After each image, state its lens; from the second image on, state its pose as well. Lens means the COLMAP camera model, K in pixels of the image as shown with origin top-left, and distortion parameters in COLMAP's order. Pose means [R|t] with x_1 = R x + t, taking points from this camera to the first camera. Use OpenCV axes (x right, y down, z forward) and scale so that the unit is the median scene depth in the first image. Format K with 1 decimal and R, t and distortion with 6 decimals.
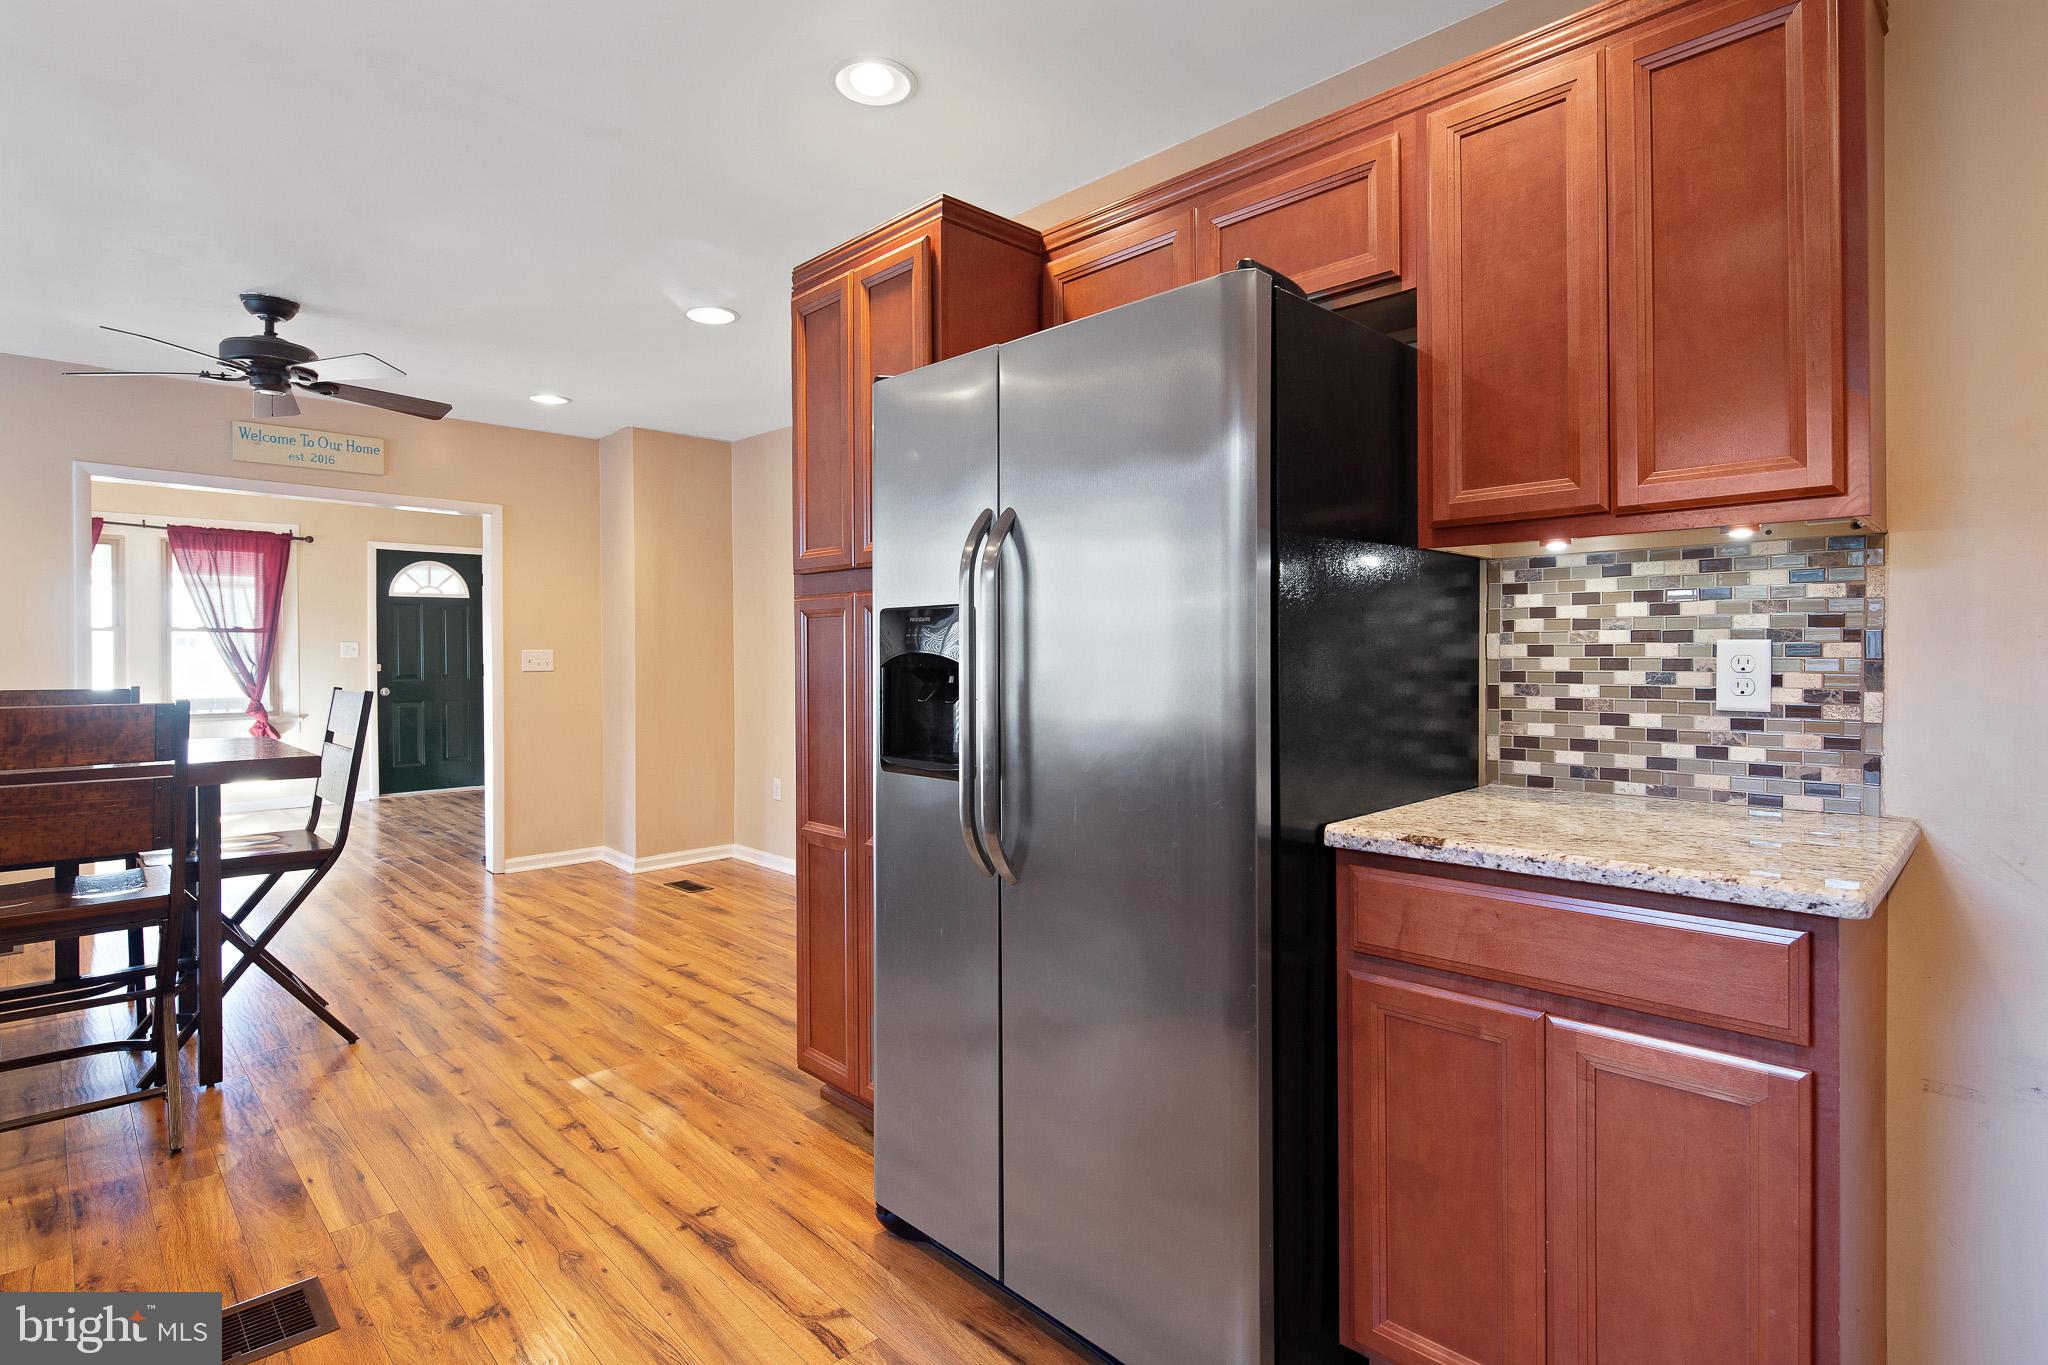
lens RADIAL K [[1022.6, 0, 1022.6], [0, 1022.6, 656.5], [0, 0, 1]] dist [-0.001584, -0.001380]
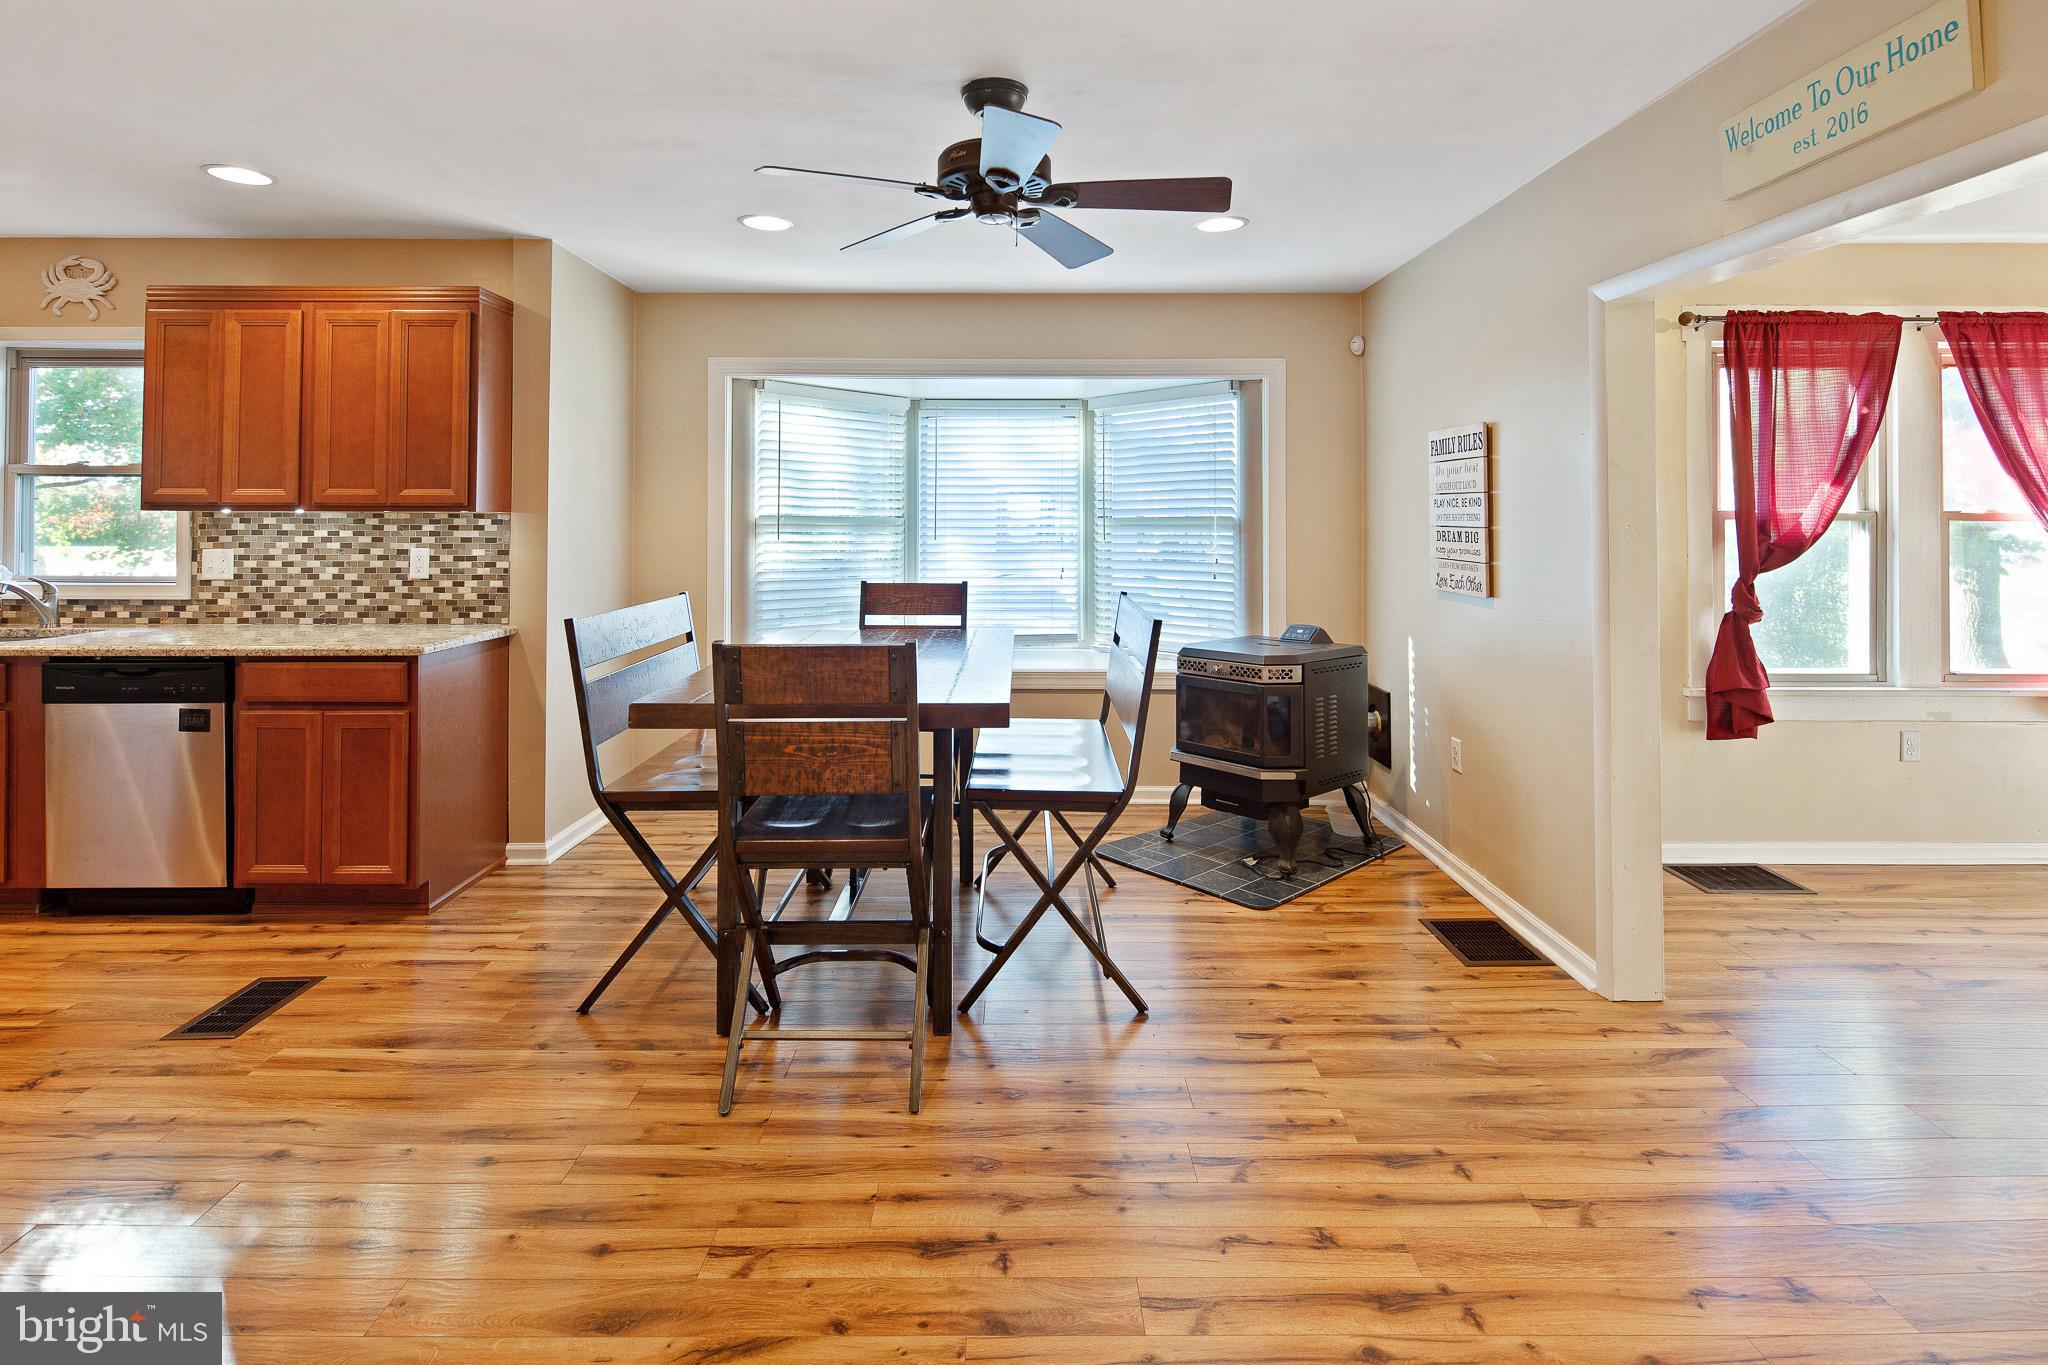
lens RADIAL K [[1005.9, 0, 1026.1], [0, 1005.9, 501.8], [0, 0, 1]] dist [0.000410, -0.002198]
pose [[-0.689946, -0.007422, -0.723823, -0.294646], [-0.001220, 0.999958, -0.009090, -0.065133], [0.723860, -0.005388, -0.689926, 1.790006]]
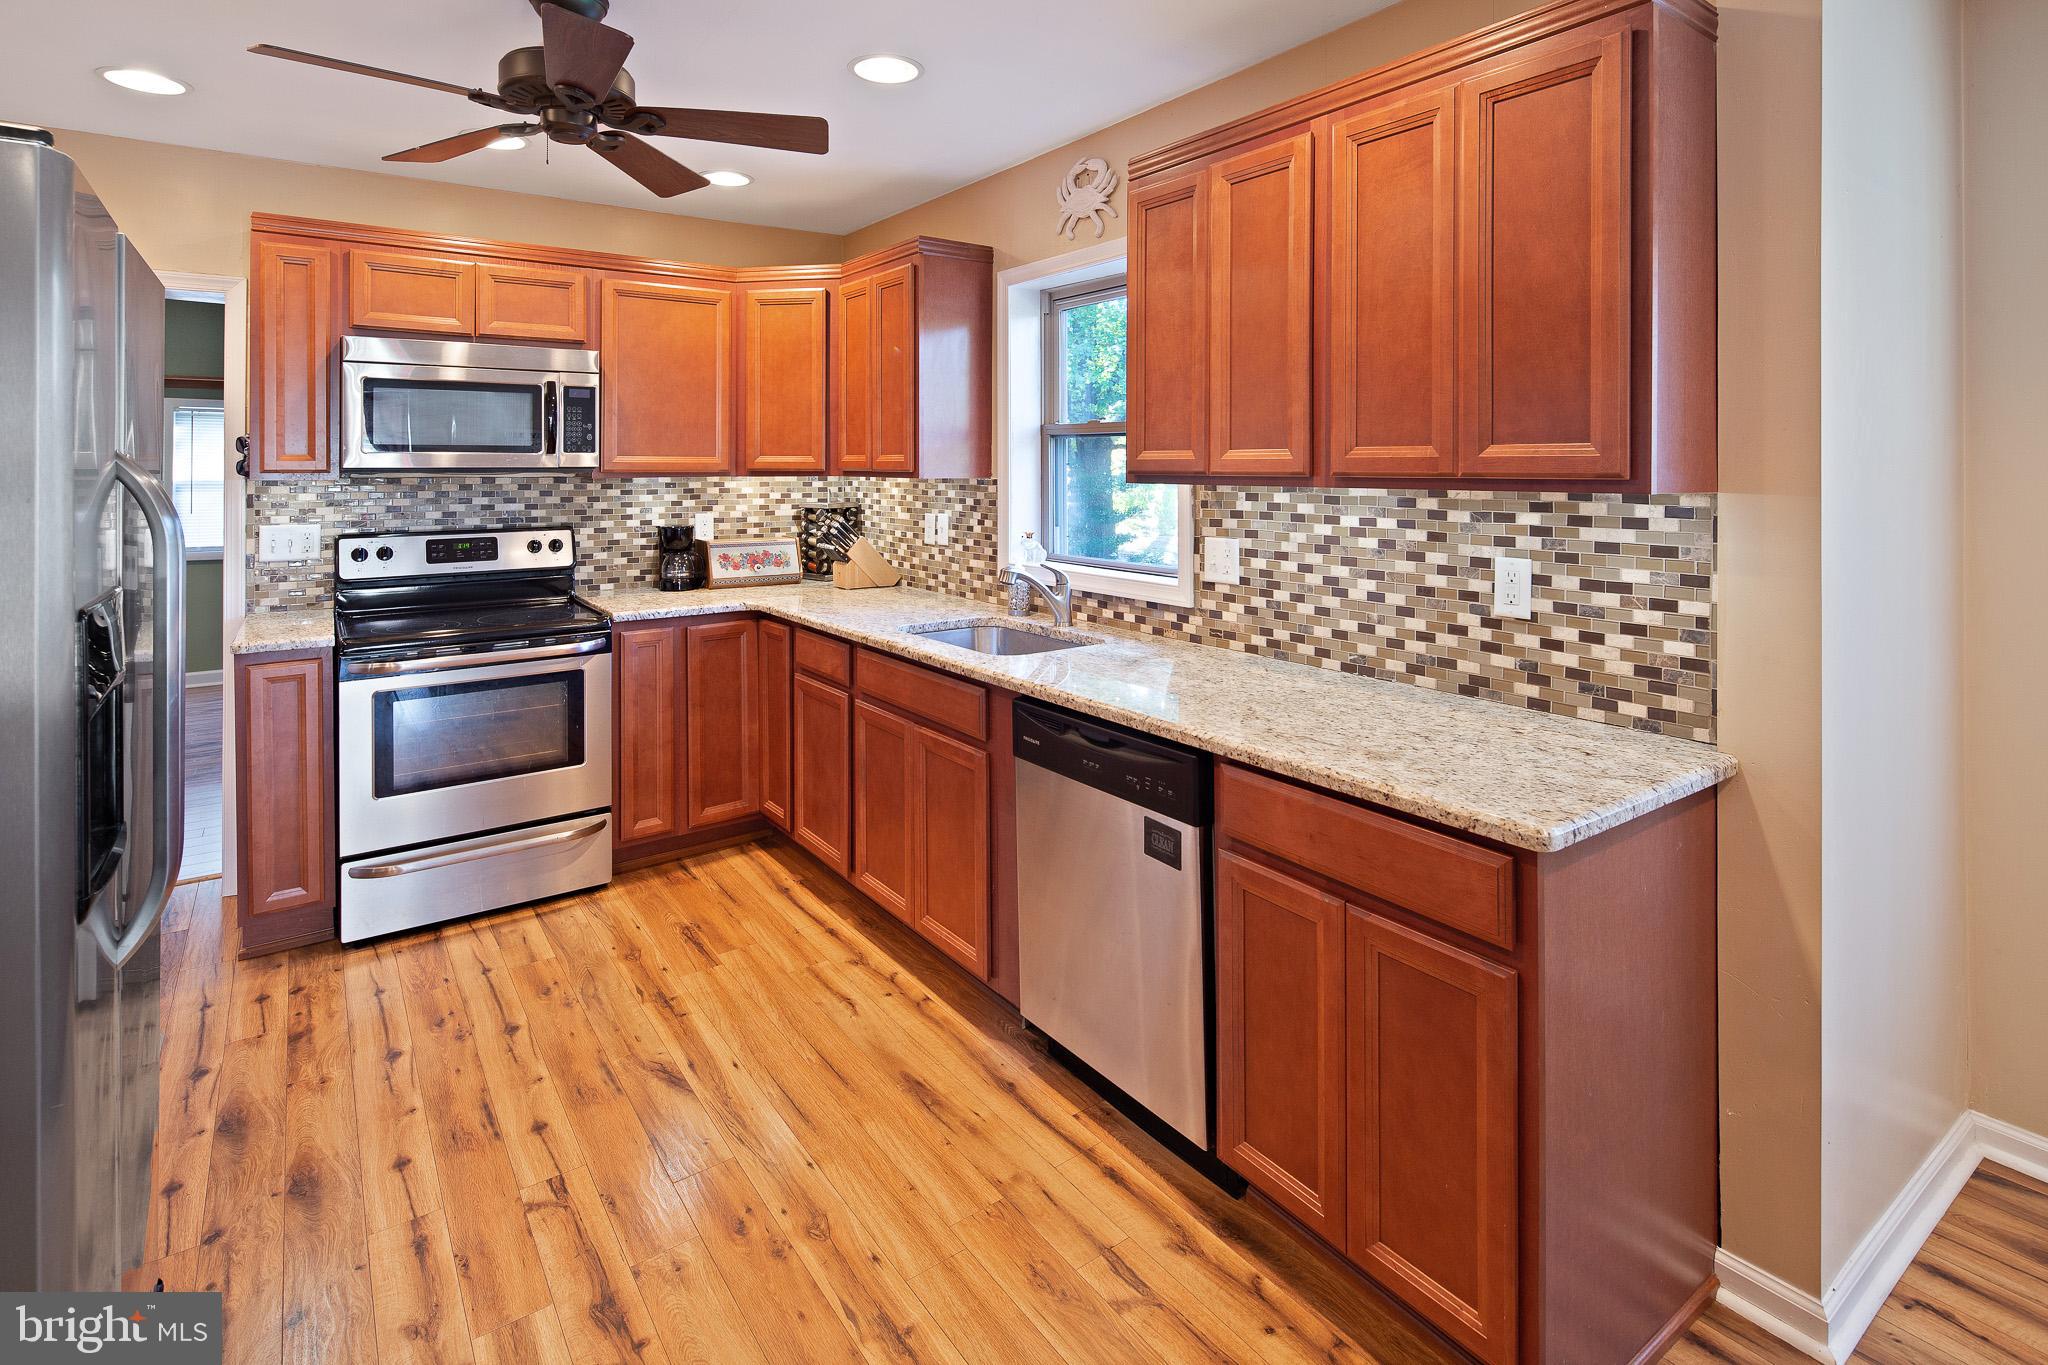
lens RADIAL K [[1005.3, 0, 1019.3], [0, 1005.3, 463.5], [0, 0, 1]] dist [0.002876, -0.000529]
pose [[-0.989214, 0.007464, 0.146290, -0.477021], [0.007721, 0.999969, 0.001187, -0.083179], [-0.146276, 0.002304, -0.989241, 1.000853]]
